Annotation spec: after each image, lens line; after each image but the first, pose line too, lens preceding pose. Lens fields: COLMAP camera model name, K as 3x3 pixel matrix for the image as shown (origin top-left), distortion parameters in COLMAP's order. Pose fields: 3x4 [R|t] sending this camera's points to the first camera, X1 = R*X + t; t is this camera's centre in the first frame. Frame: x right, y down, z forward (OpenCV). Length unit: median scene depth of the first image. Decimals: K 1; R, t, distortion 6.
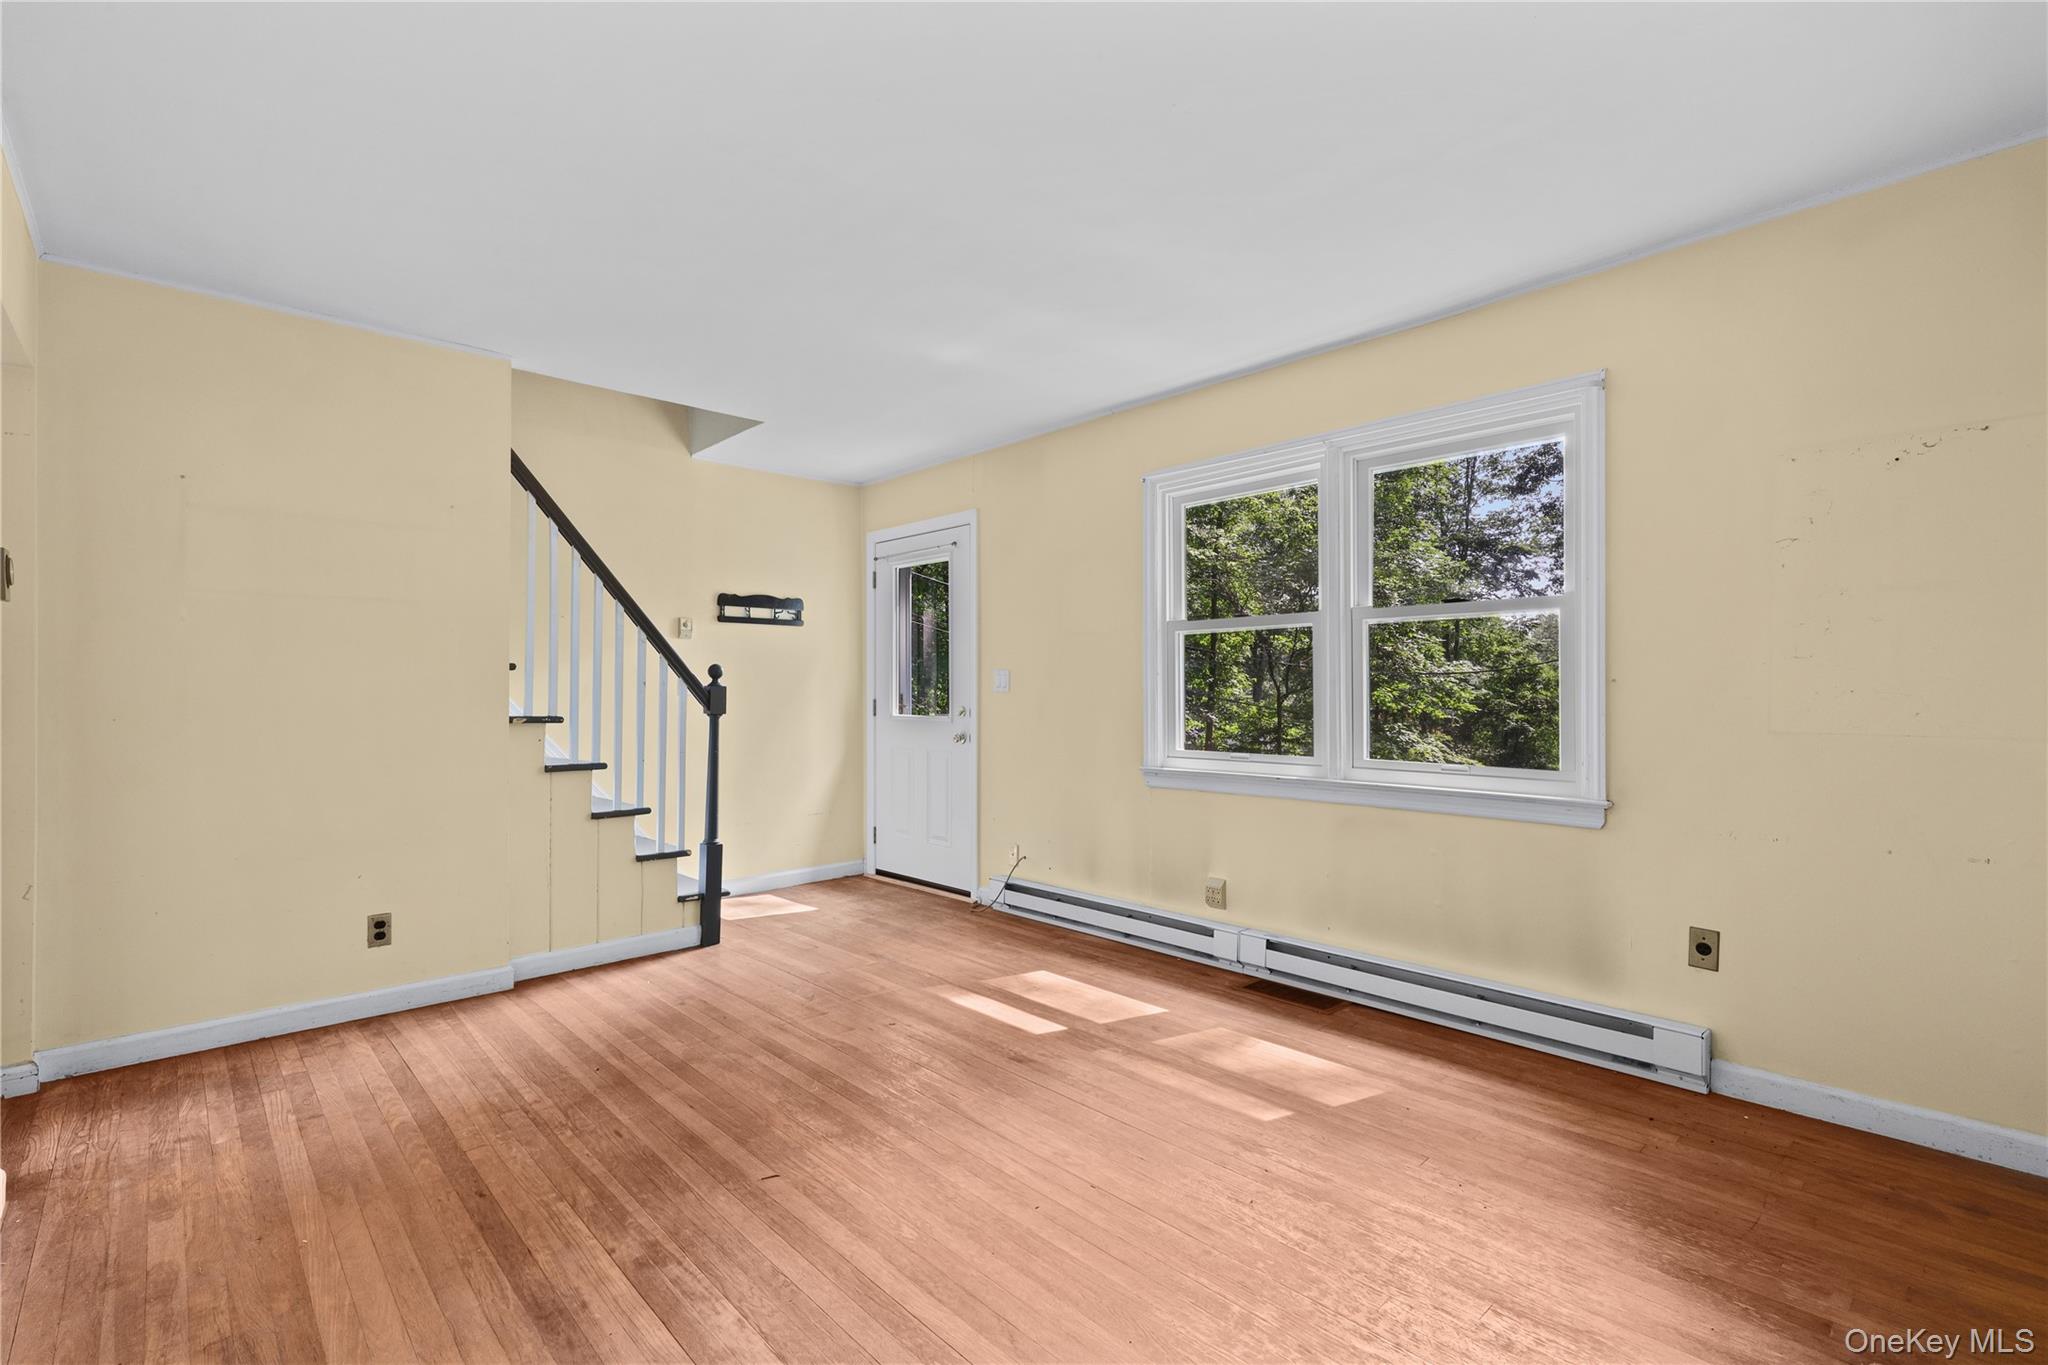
lens RADIAL K [[939.4, 0, 1014.9], [0, 939.4, 671.0], [0, 0, 1]] dist [-0.001971, -0.000681]
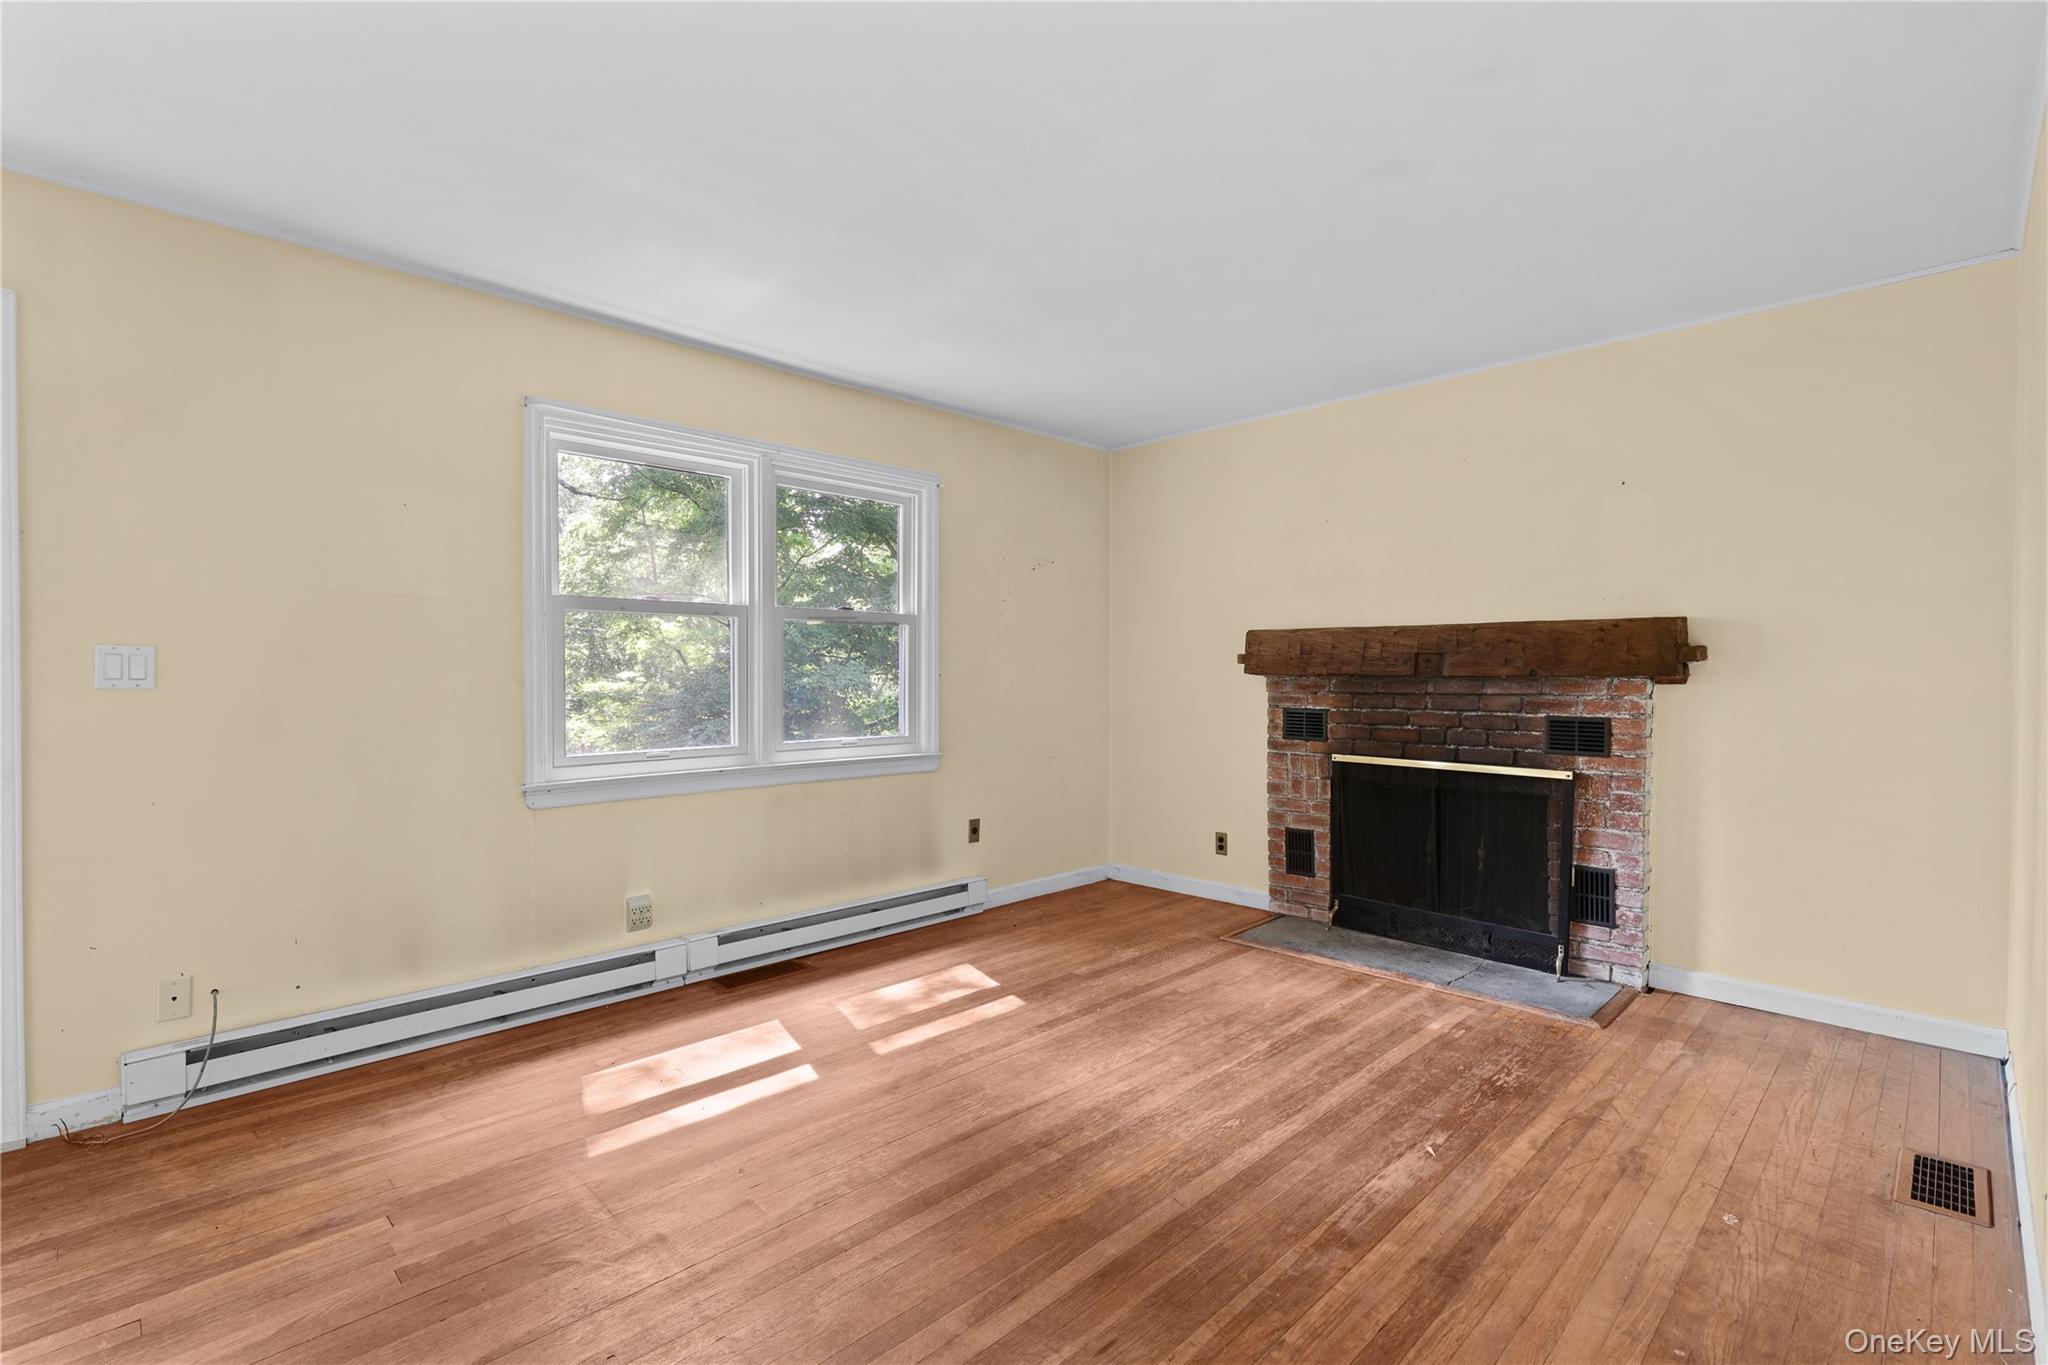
lens RADIAL K [[939.4, 0, 1013.2], [0, 939.4, 697.5], [0, 0, 1]] dist [-0.001971, -0.000681]
pose [[-0.041966, -0.025593, 0.998791, -0.970683], [-0.018634, 0.999518, 0.024829, 0.006689], [-0.998945, -0.017569, -0.042423, 0.988023]]
